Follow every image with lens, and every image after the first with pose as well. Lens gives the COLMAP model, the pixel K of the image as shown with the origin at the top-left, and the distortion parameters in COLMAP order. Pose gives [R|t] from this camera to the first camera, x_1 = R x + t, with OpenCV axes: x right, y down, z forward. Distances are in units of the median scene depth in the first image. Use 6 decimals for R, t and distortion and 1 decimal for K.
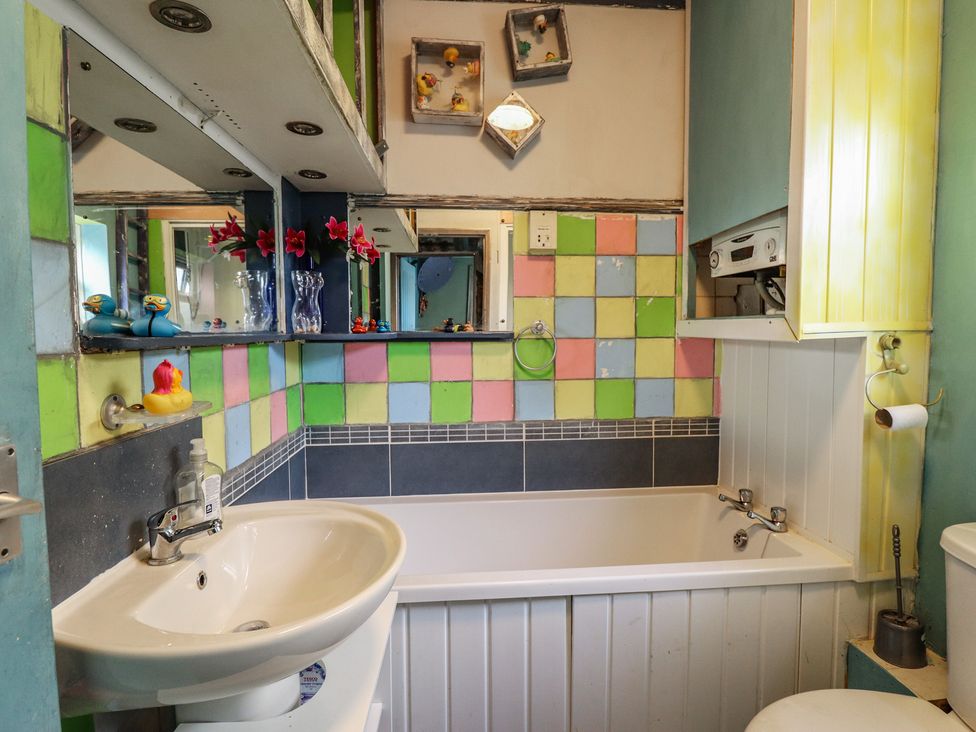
lens RADIAL K [[510.3, 0, 491.8], [0, 510.3, 361.9], [0, 0, 1]] dist [0.001103, -0.016354]
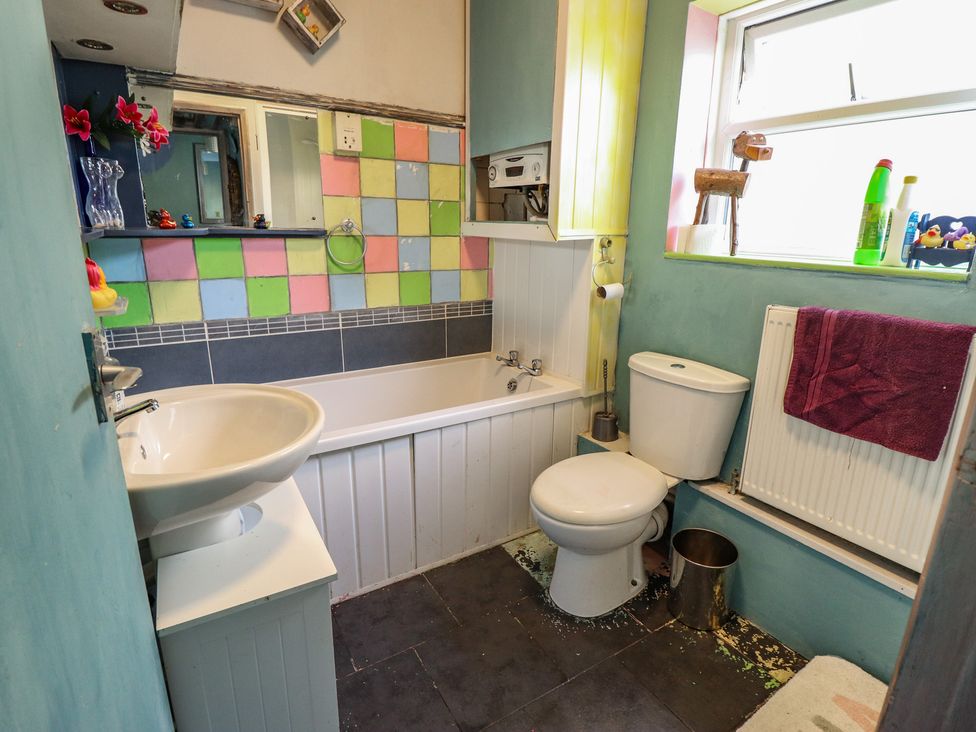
lens RADIAL K [[510.3, 0, 491.8], [0, 510.3, 361.9], [0, 0, 1]] dist [0.001103, -0.016354]
pose [[0.882663, -0.100480, 0.459140, -0.174816], [0.005556, 0.979044, 0.203575, -0.001384], [-0.469973, -0.177137, 0.864724, -0.155619]]
